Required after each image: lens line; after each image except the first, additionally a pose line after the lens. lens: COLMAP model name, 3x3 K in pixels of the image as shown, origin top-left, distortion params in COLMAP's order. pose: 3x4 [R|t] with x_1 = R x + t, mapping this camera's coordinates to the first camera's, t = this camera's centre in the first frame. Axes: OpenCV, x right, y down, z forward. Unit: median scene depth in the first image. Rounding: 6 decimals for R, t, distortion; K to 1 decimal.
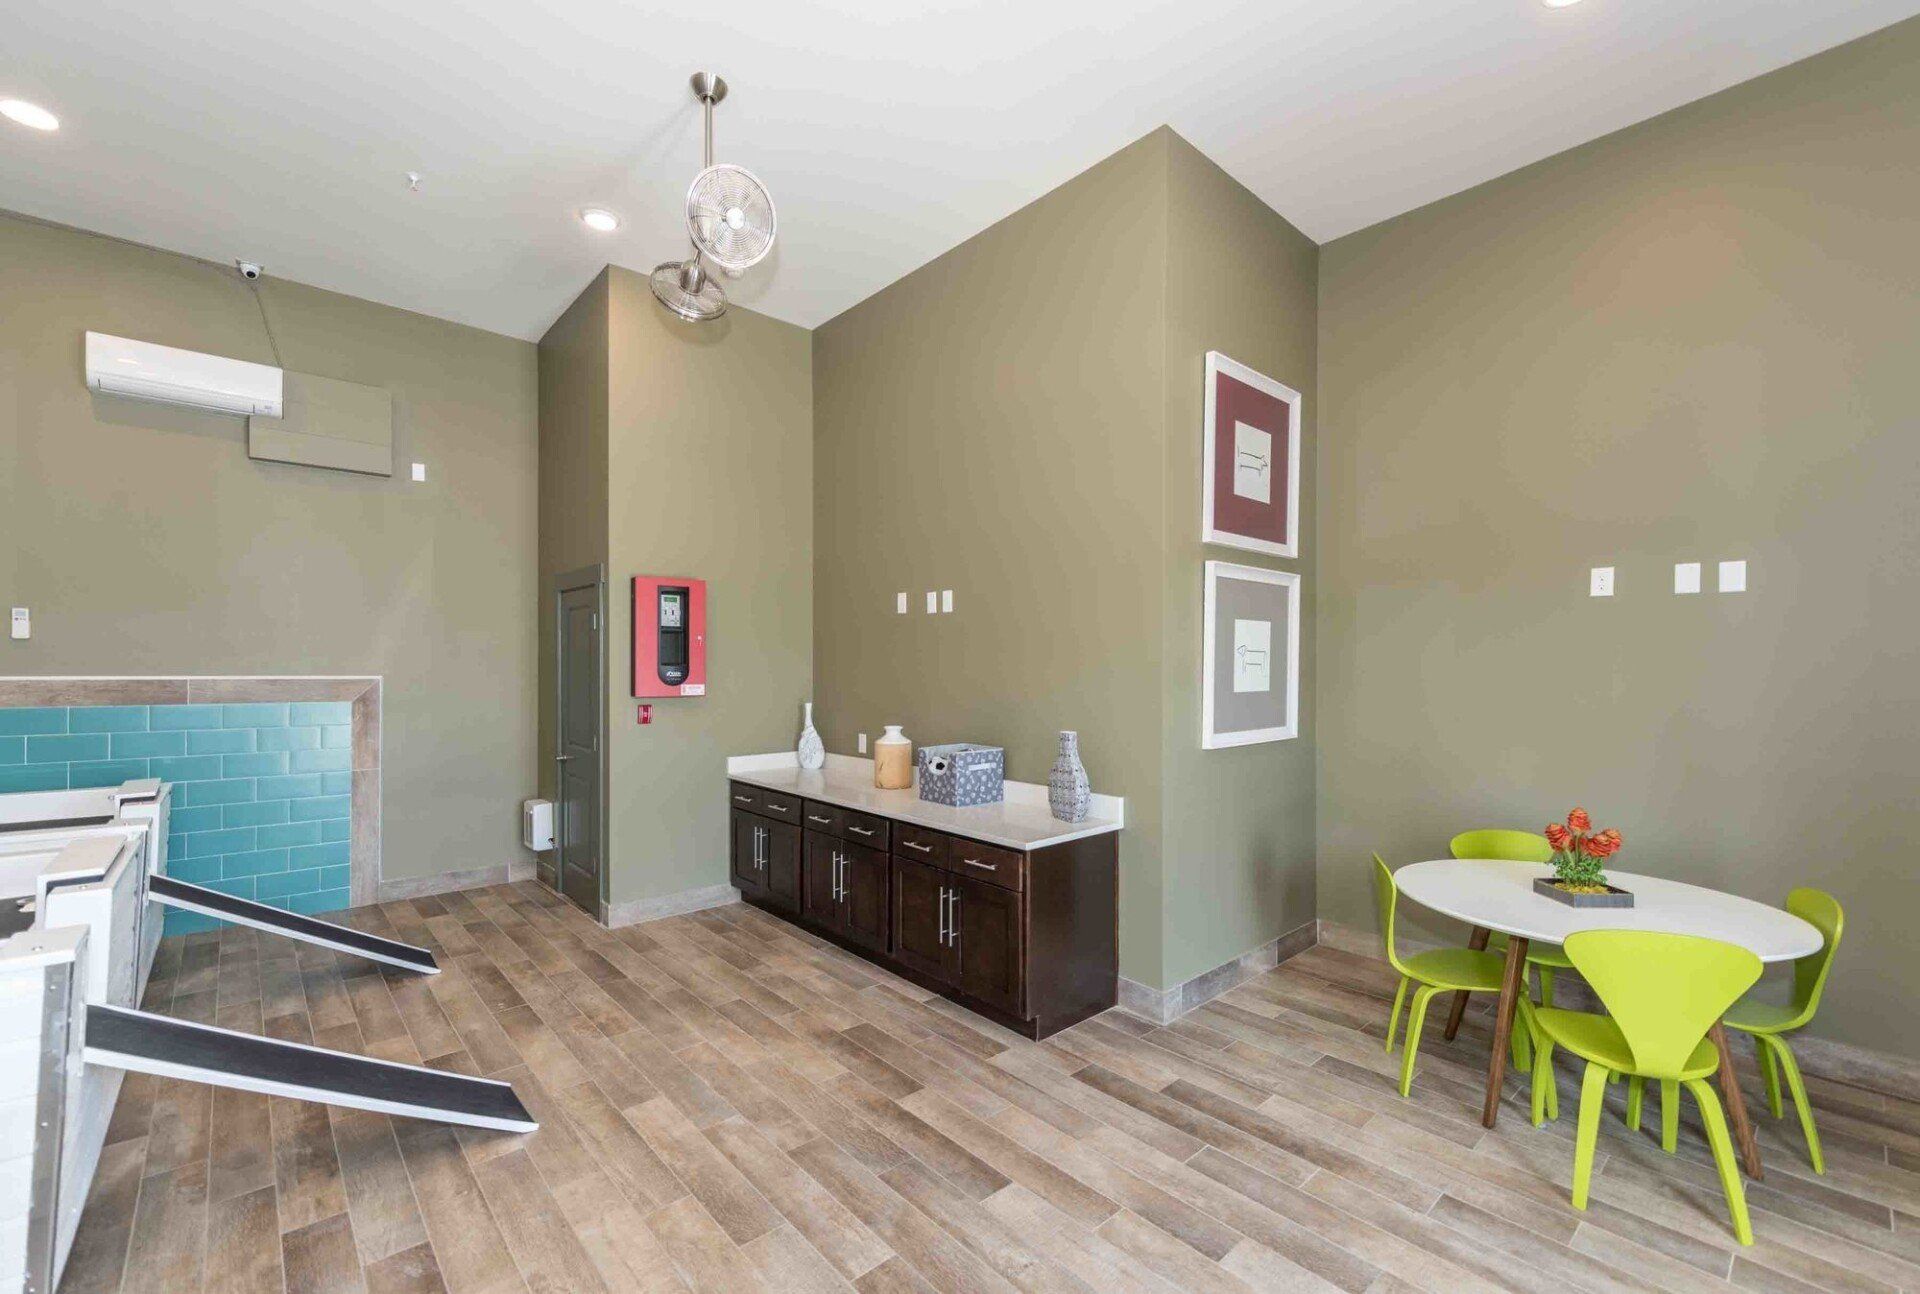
lens RADIAL K [[809.0, 0, 964.3], [0, 809.0, 673.3], [0, 0, 1]] dist [-0.000227, 0.000232]
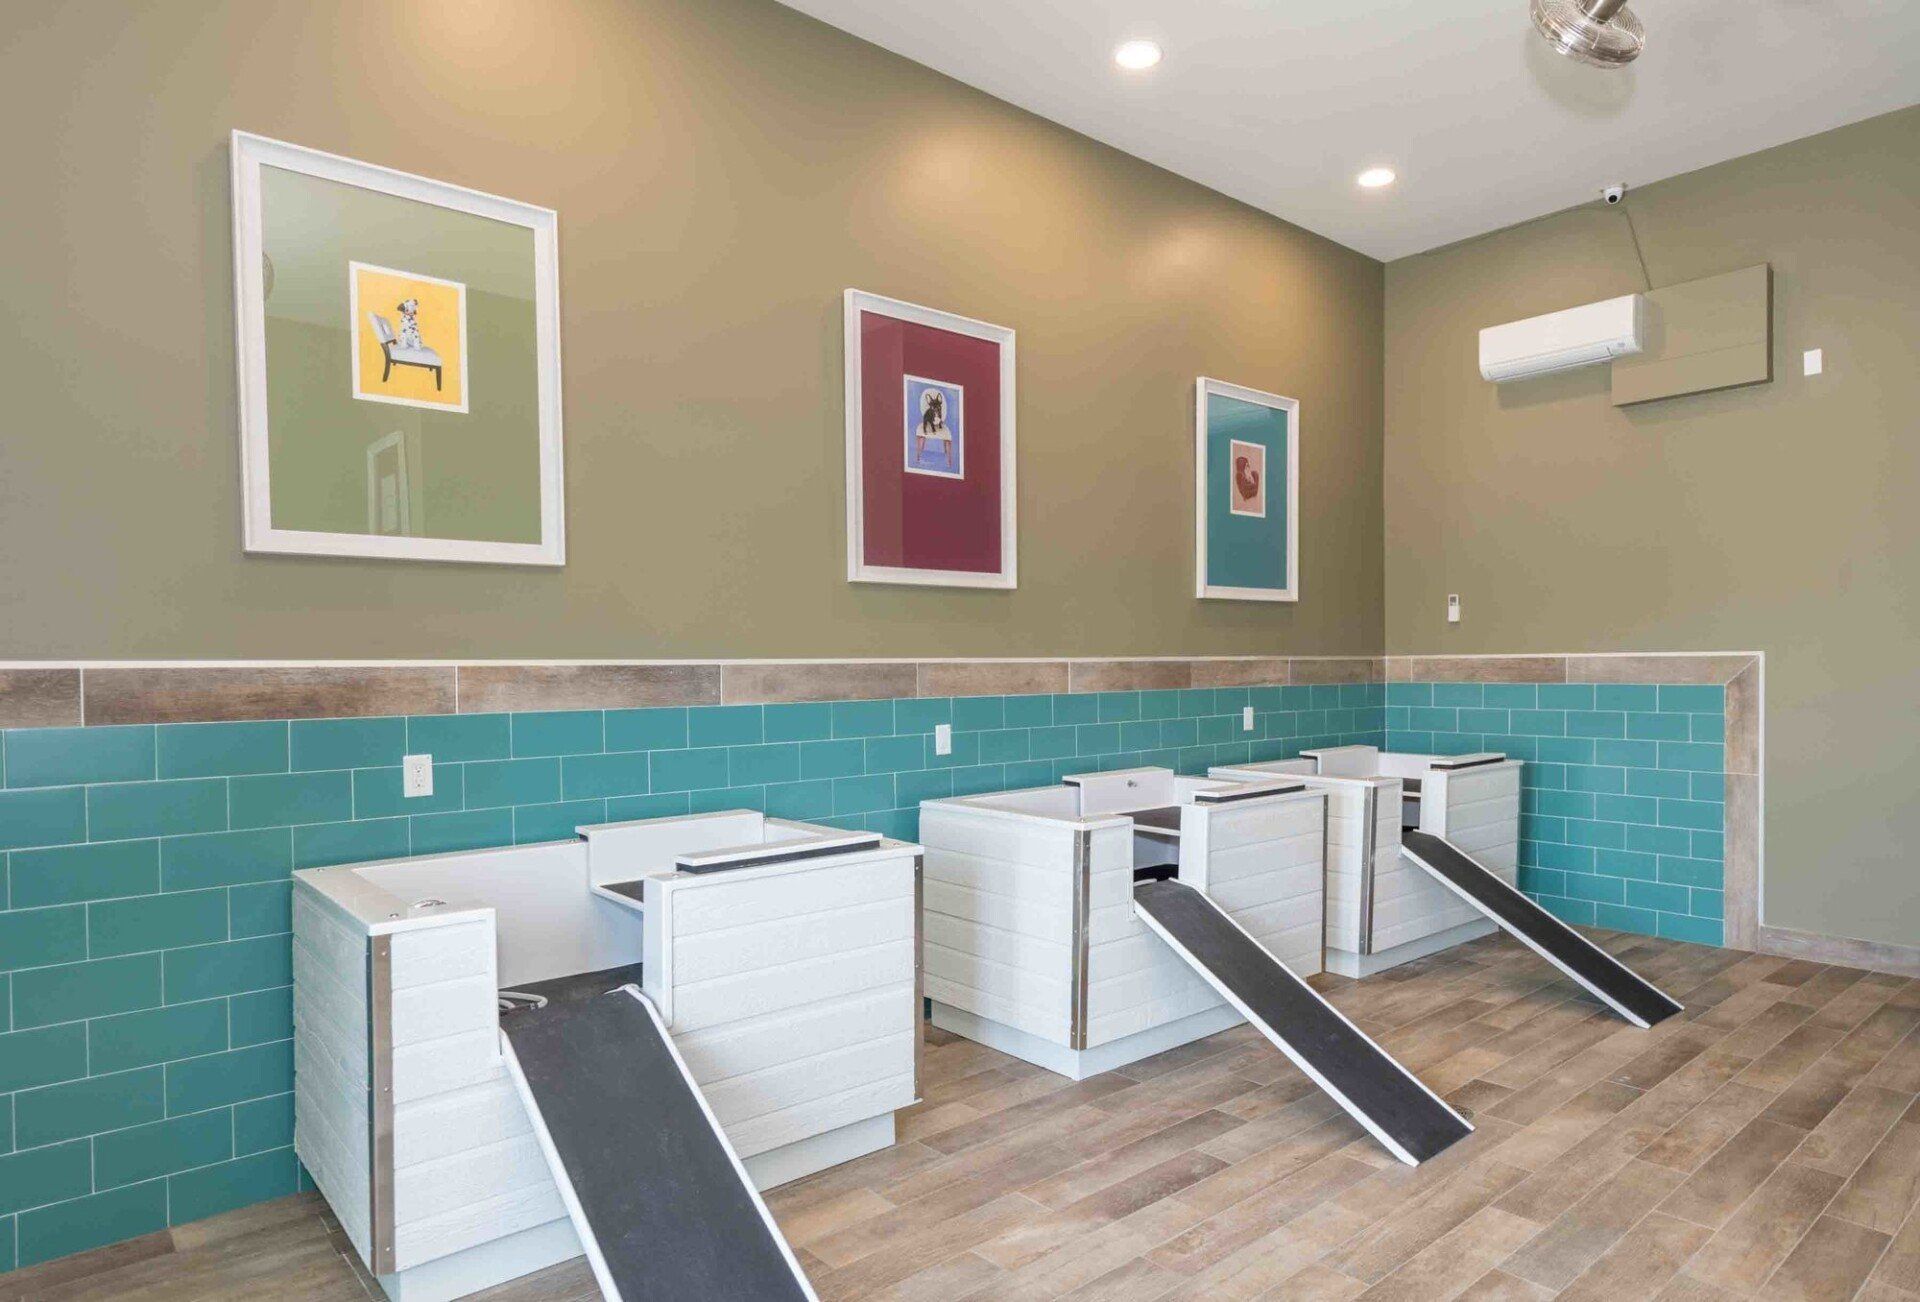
lens RADIAL K [[1121.6, 0, 954.1], [0, 1121.6, 704.3], [0, 0, 1]] dist [0.006566, 0.001638]
pose [[-0.036996, 0.032614, -0.998783, 0.443218], [0.002912, 0.999467, 0.032529, 0.020031], [0.999311, -0.001705, -0.037071, 0.366063]]
